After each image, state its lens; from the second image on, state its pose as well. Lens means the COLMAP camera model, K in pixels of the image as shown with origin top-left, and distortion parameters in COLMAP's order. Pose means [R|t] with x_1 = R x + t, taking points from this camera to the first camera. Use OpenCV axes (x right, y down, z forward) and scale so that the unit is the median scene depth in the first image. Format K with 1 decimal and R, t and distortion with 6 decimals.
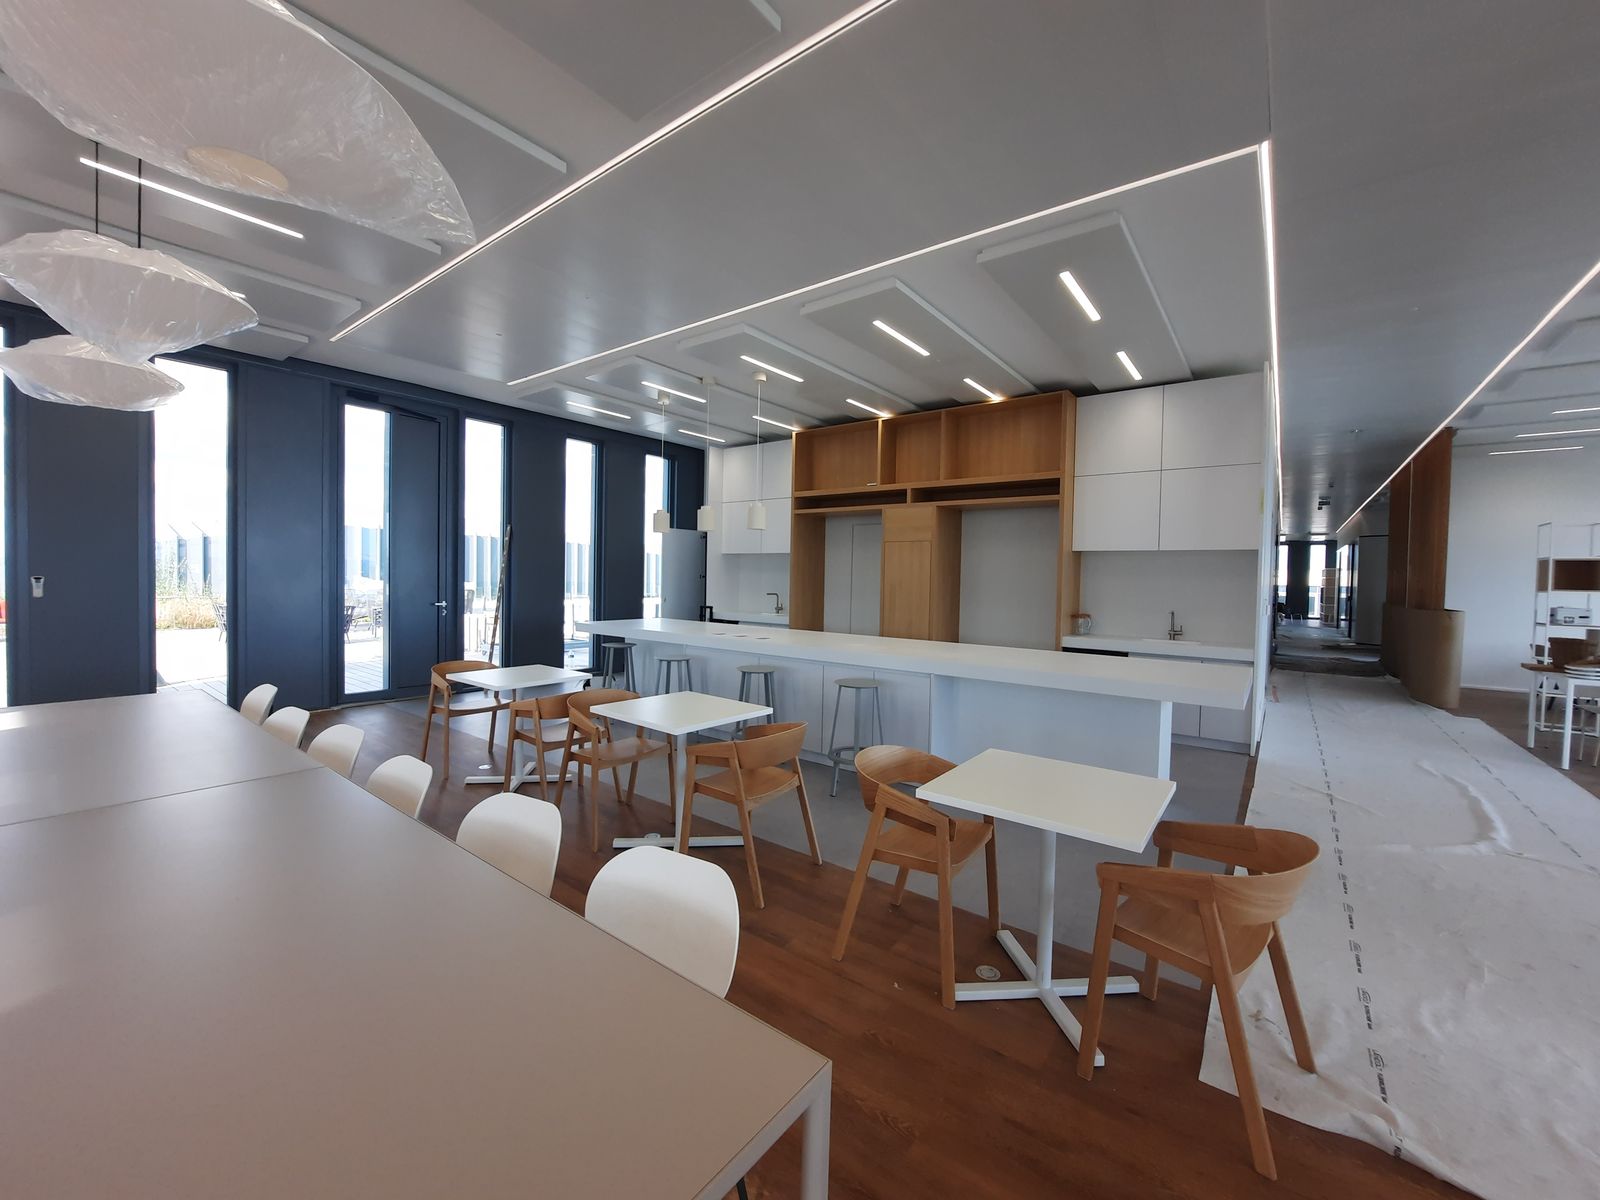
lens RADIAL K [[639.7, 0, 801.0], [0, 639.7, 592.4], [0, 0, 1]] dist [-0.015891, 0.000131]
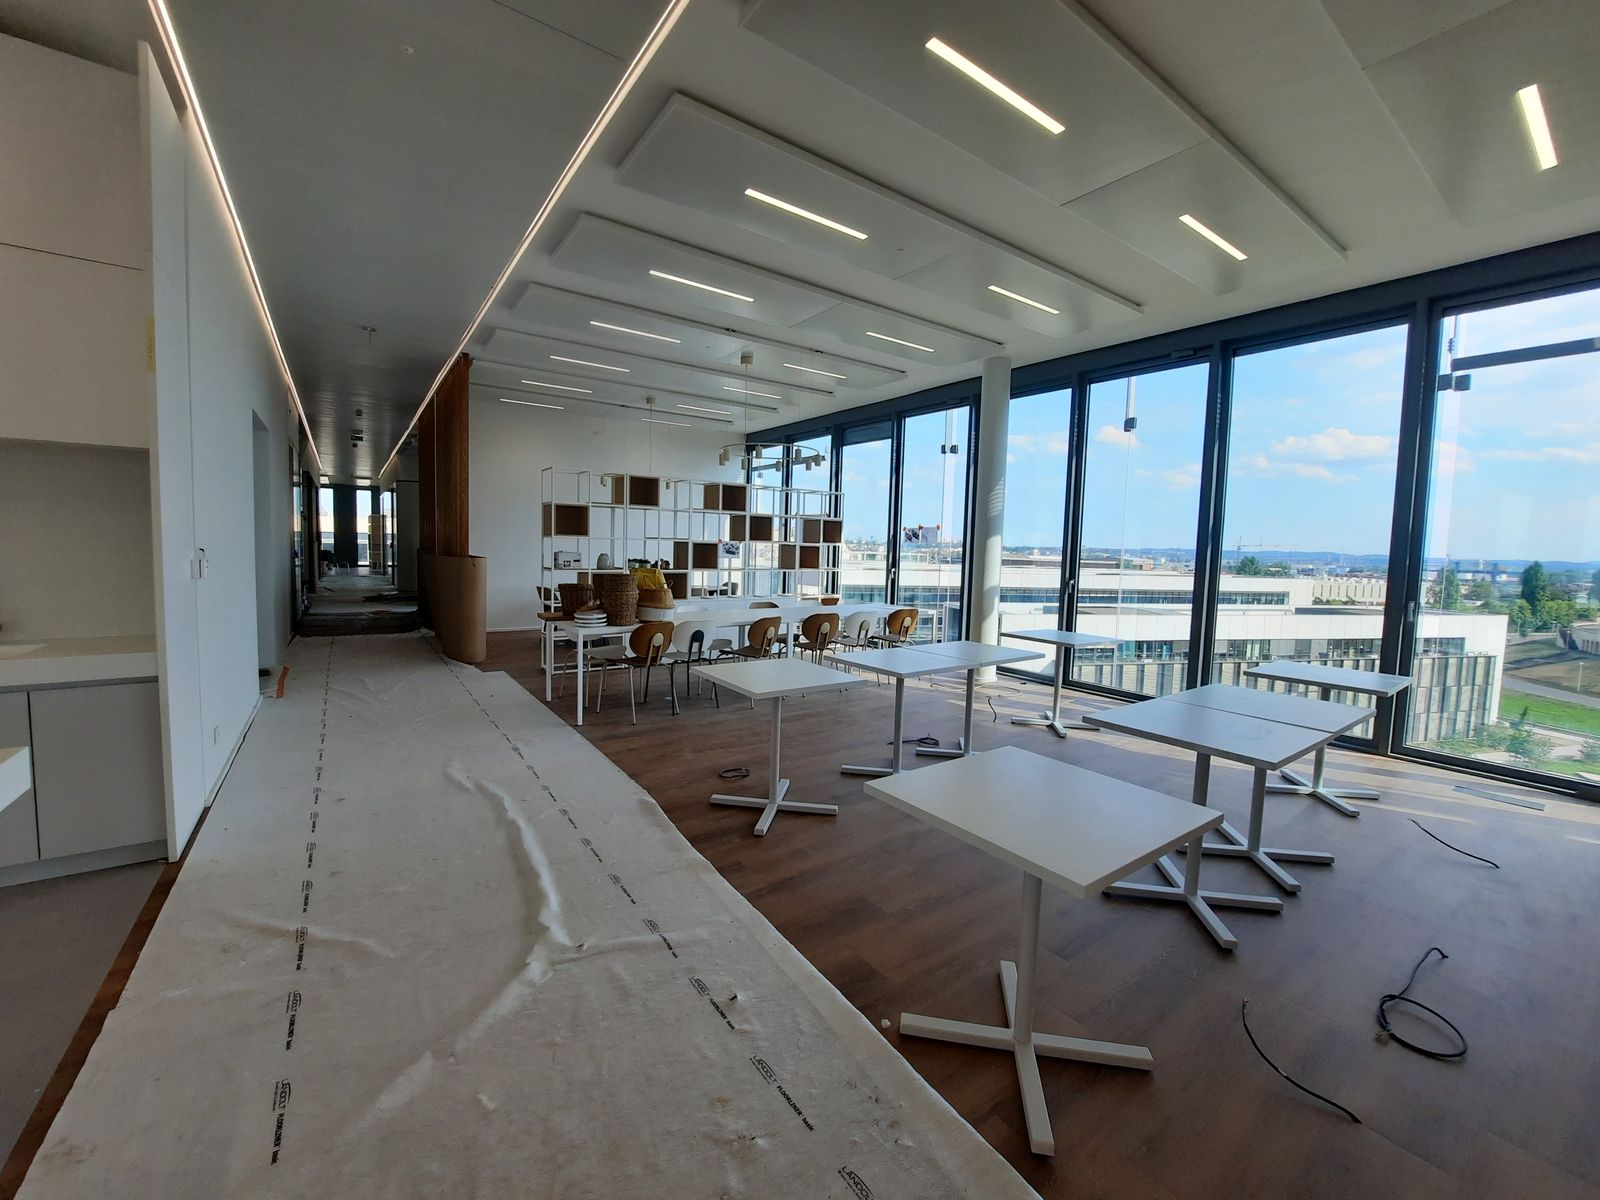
lens RADIAL K [[639.7, 0, 801.0], [0, 639.7, 592.4], [0, 0, 1]] dist [-0.015891, 0.000131]
pose [[0.292709, -0.079843, 0.952862, 0.215983], [0.000712, 0.996526, 0.083283, 0.002520], [-0.956201, -0.023699, 0.291749, 0.207180]]
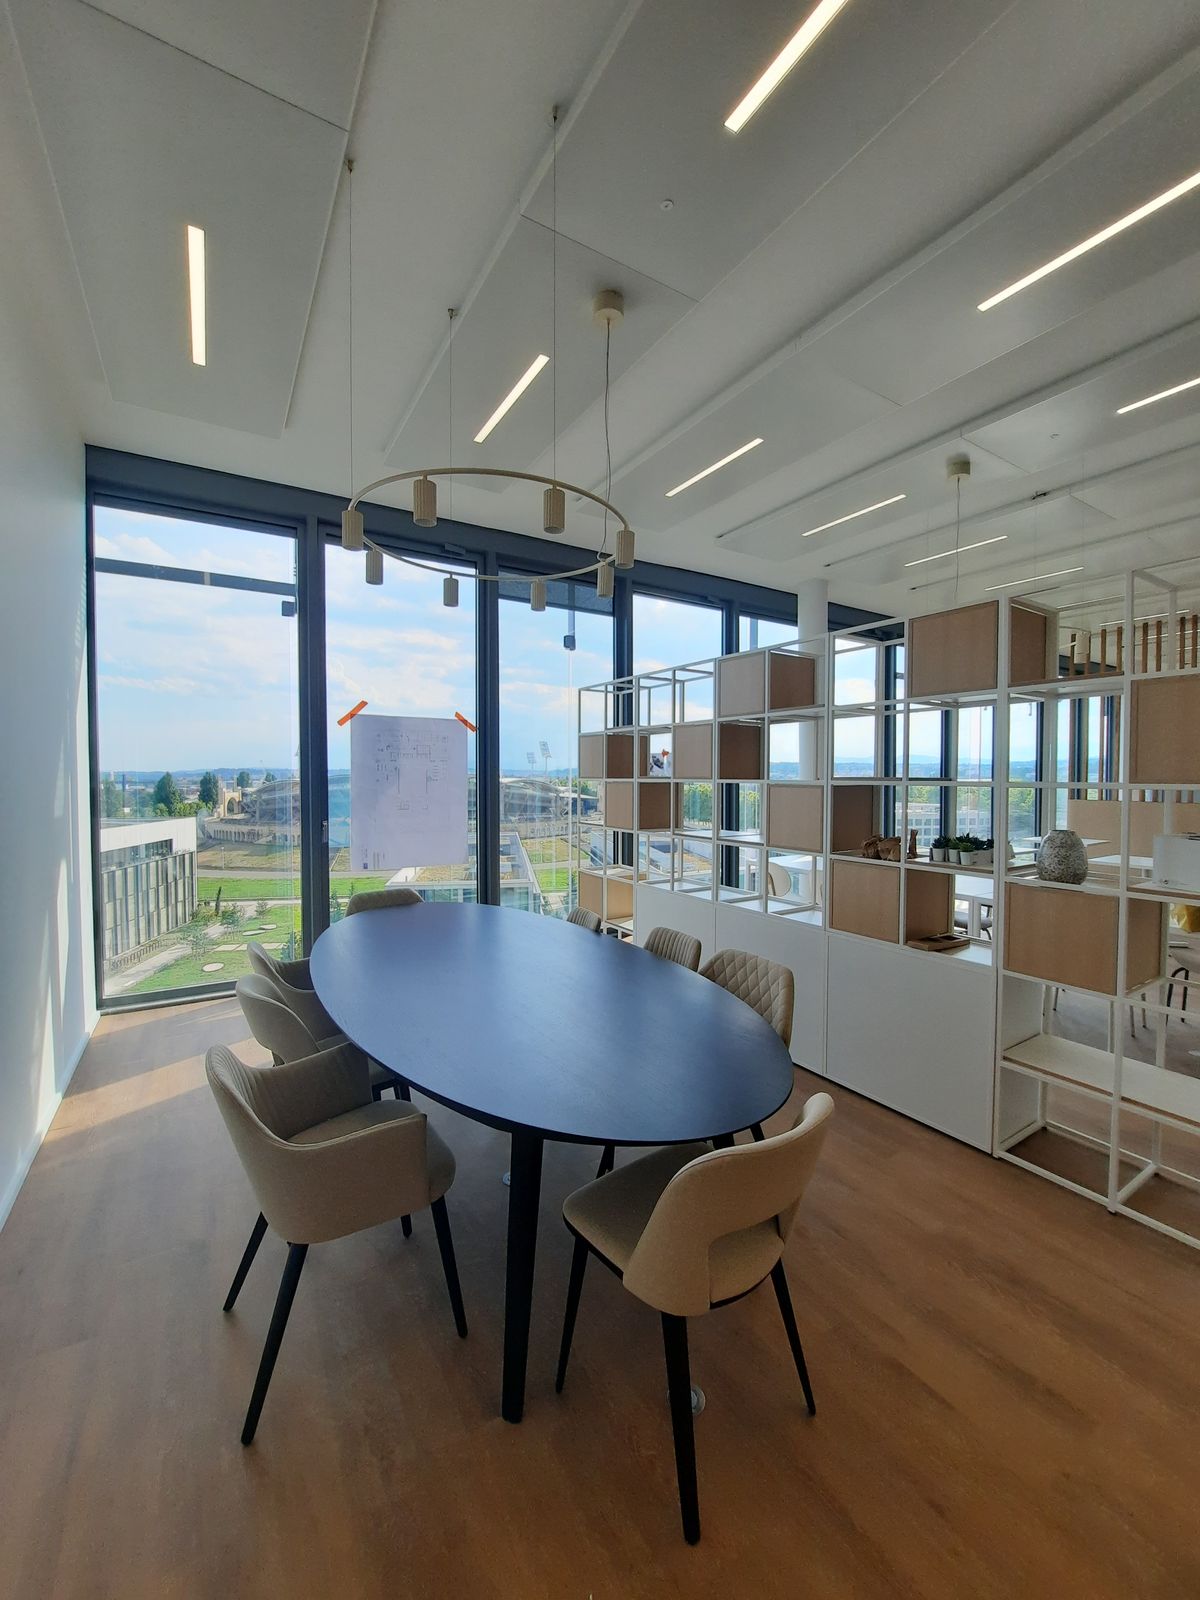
lens RADIAL K [[639.7, 0, 600.0], [0, 639.7, 800.0], [0, 0, 1]] dist [-0.015891, 0.000131]
pose [[-0.935291, -0.031685, 0.352459, 0.379200], [-0.009226, 0.997828, 0.065218, 0.000331], [-0.353760, 0.057746, -0.933552, 0.369734]]
